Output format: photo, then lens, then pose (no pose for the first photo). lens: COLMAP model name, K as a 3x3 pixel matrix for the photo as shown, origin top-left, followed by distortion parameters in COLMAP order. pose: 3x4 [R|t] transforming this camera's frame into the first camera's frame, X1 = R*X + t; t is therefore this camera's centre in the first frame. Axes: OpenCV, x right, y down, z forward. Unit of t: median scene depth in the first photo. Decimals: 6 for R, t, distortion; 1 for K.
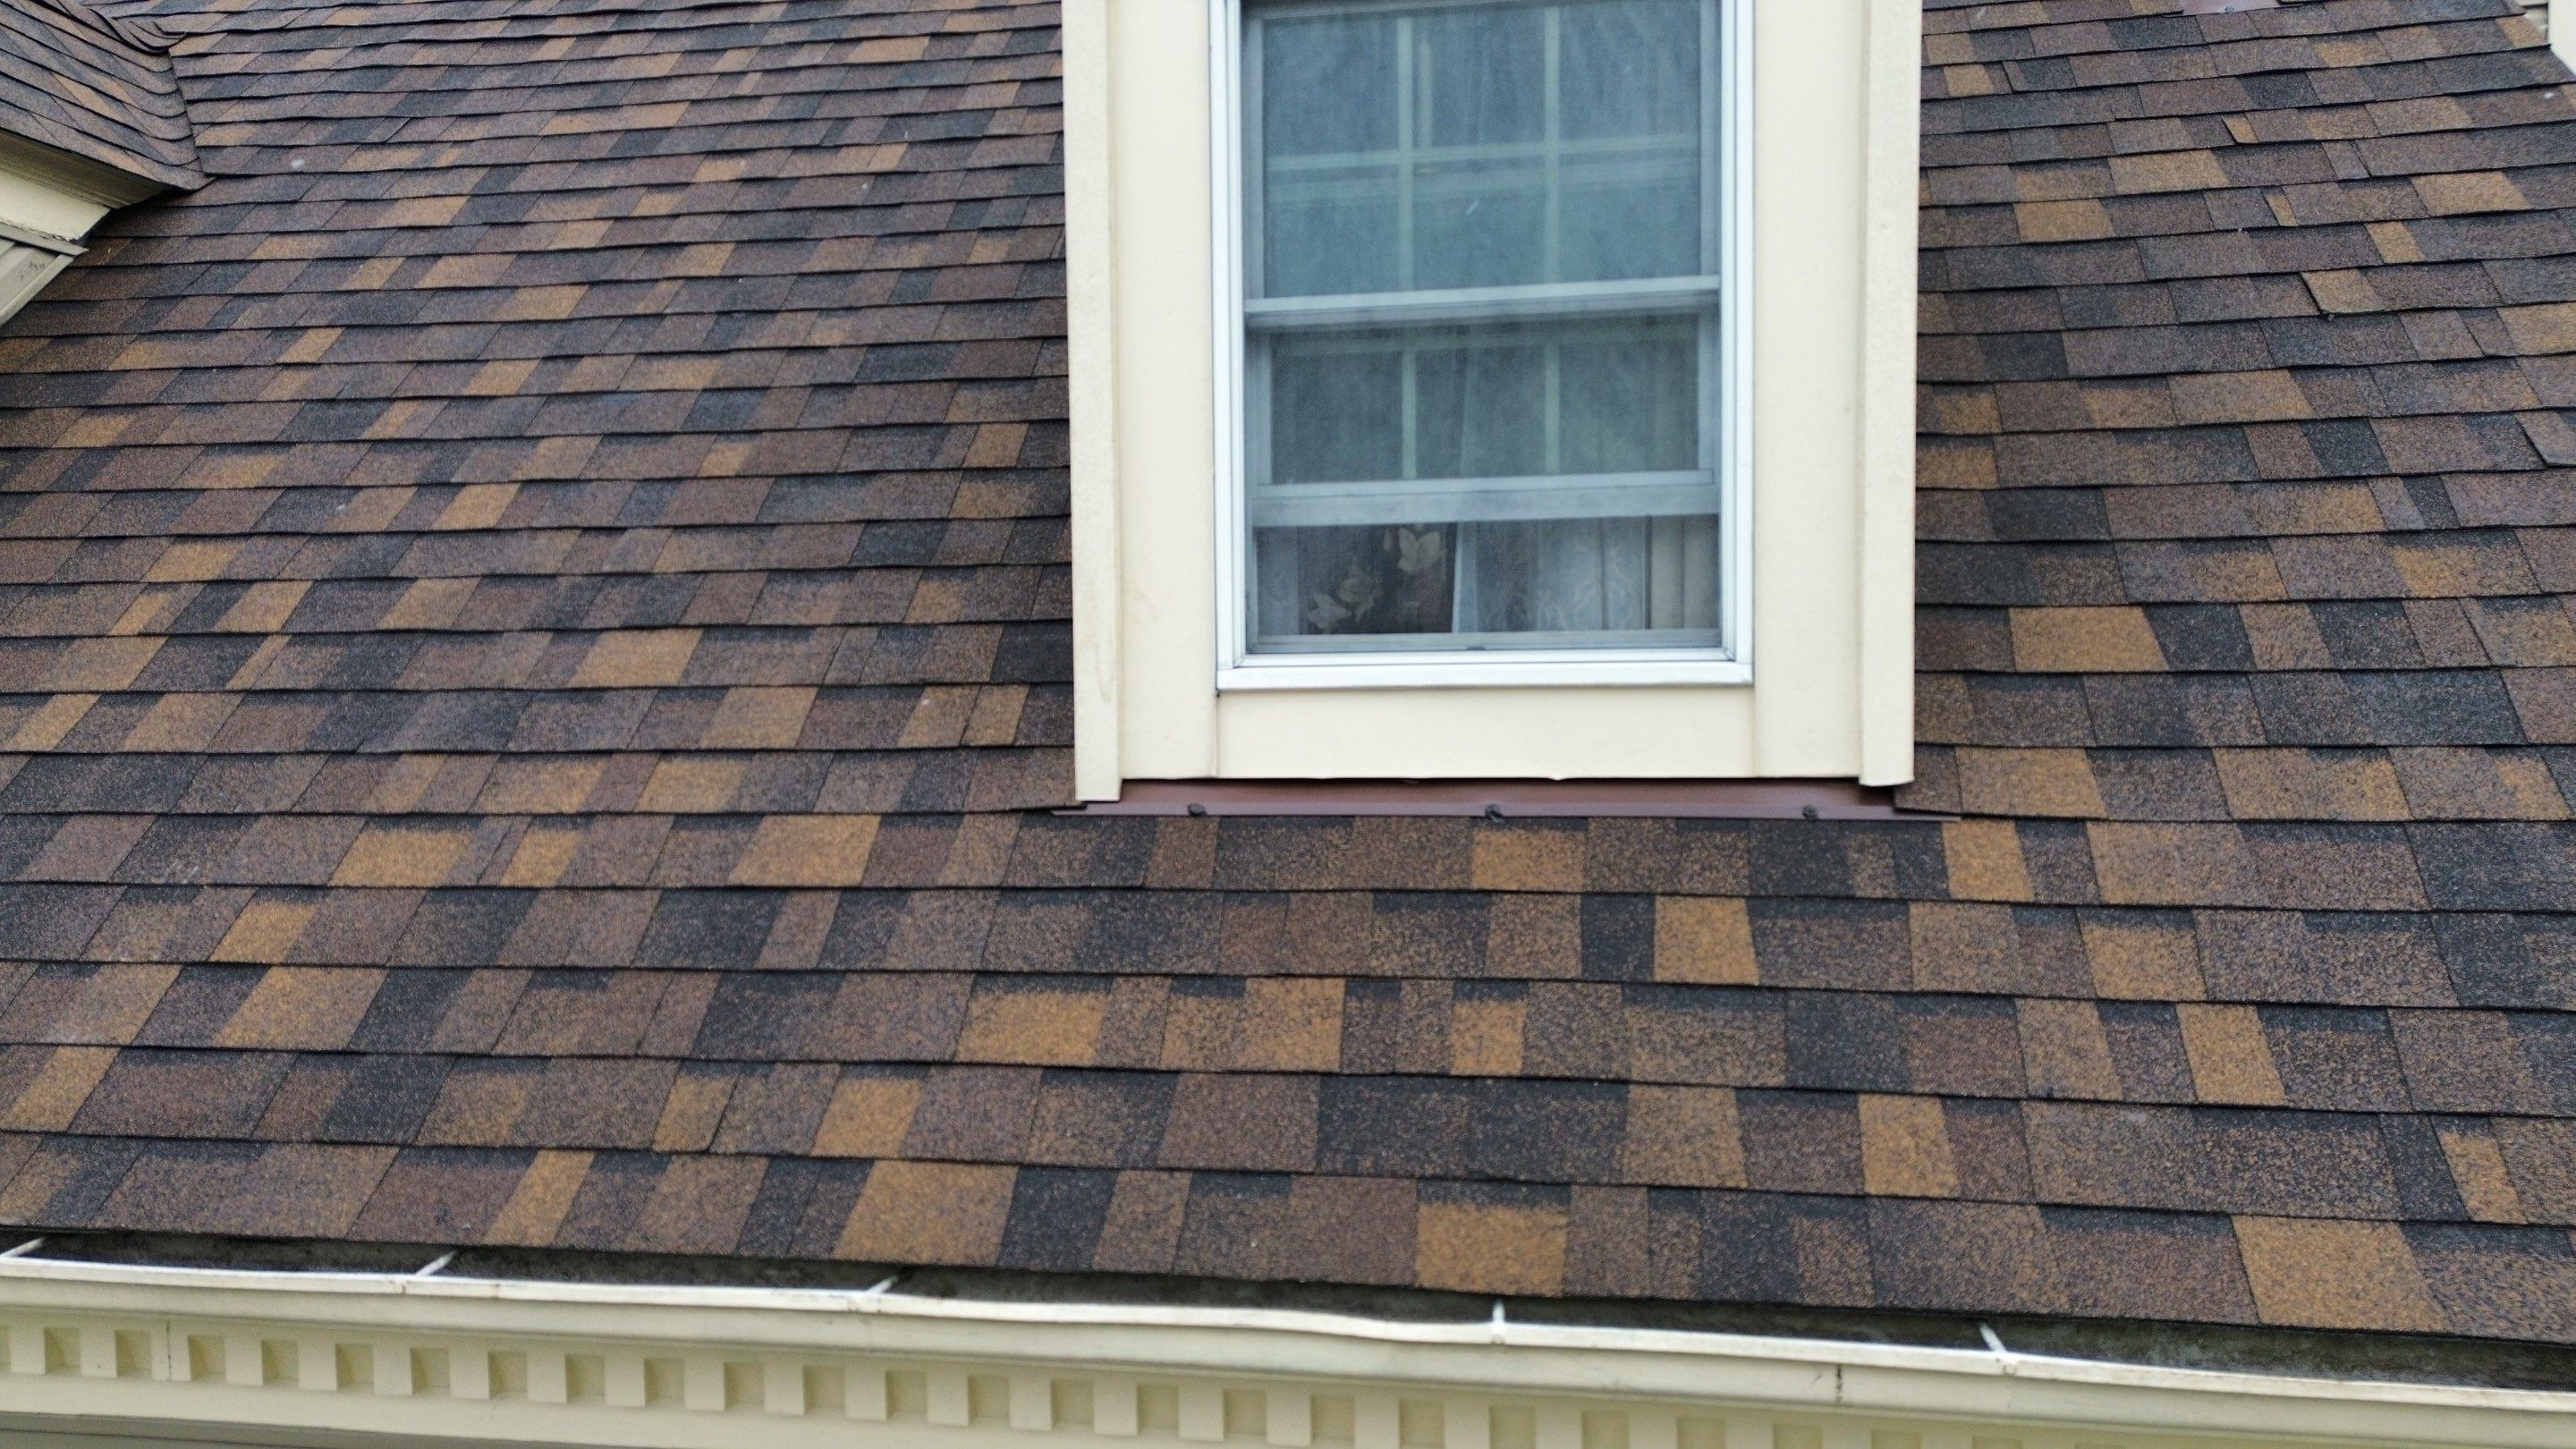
lens RADIAL K [[3726.0, 0, 1312.2], [0, 3726.0, 850.8], [0, 0, 1]] dist [0.166699, 0.000000]
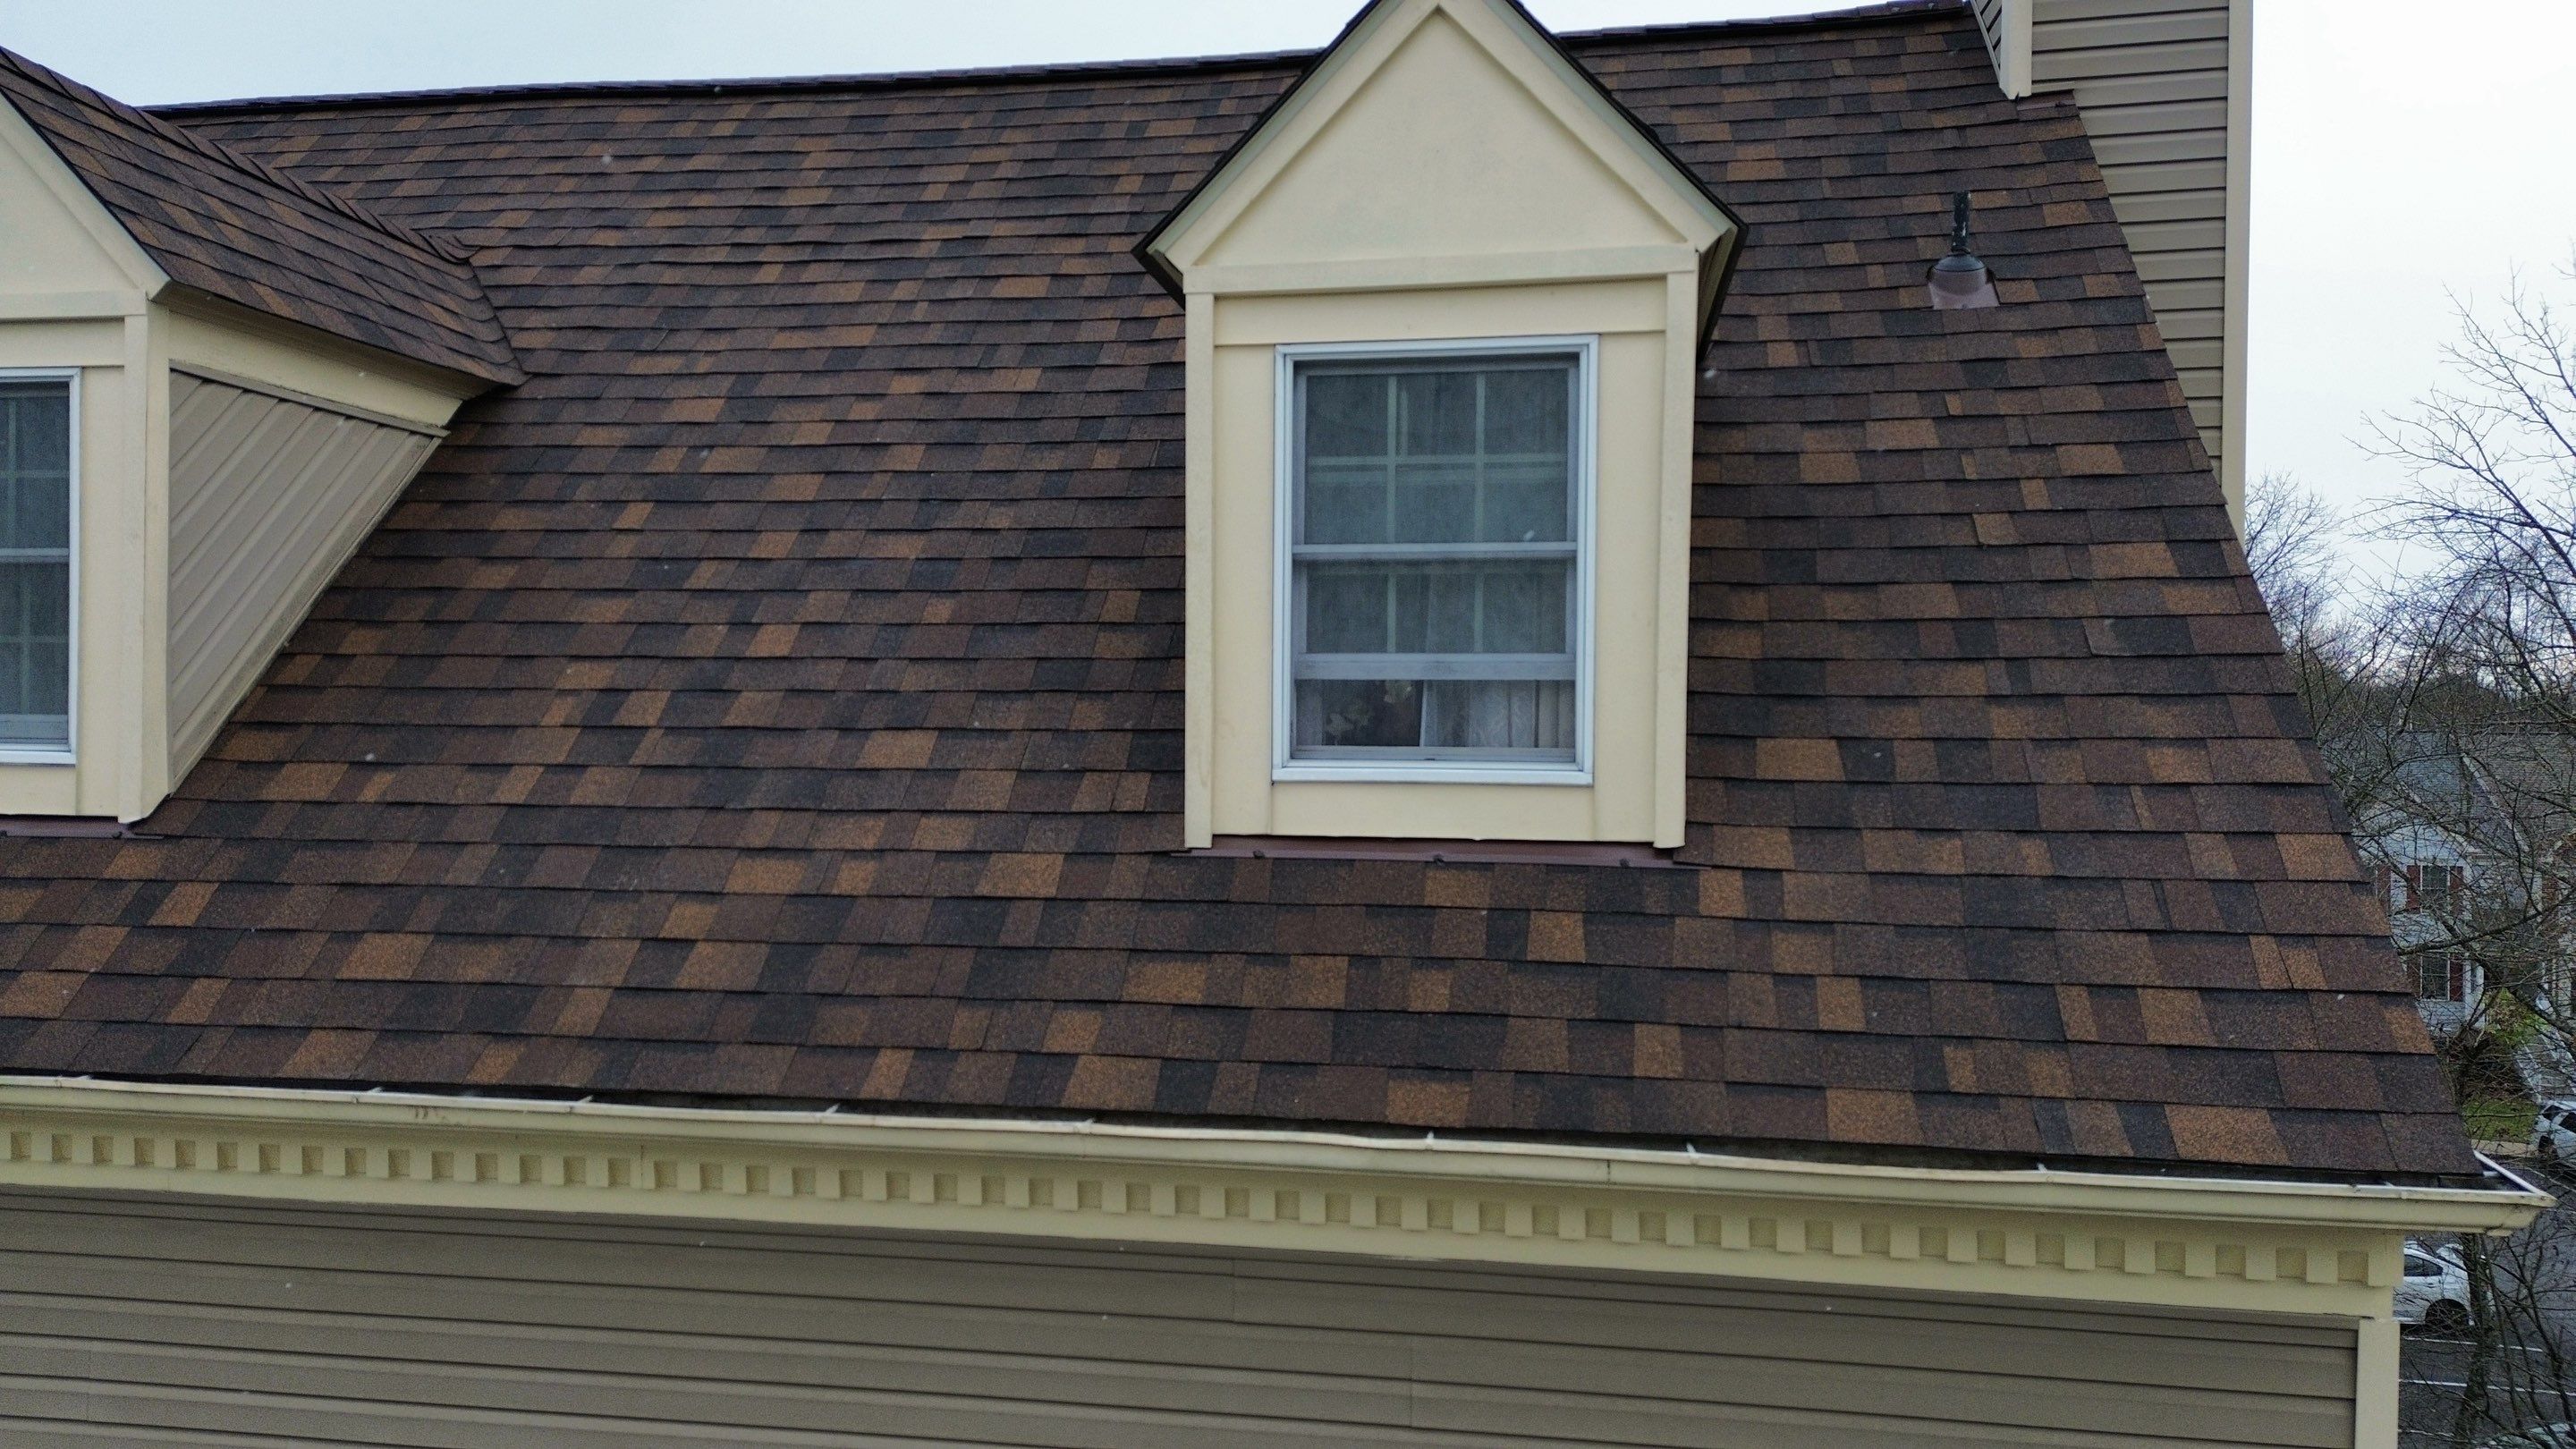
lens RADIAL K [[3726.0, 0, 1296.8], [0, 3726.0, 724.4], [0, 0, 1]] dist [0.166699, 0.000000]
pose [[0.999878, 0.015432, -0.002435, -0.010878], [-0.015513, 0.999174, -0.037548, -0.006535], [0.001853, 0.037581, 0.999292, -0.629444]]
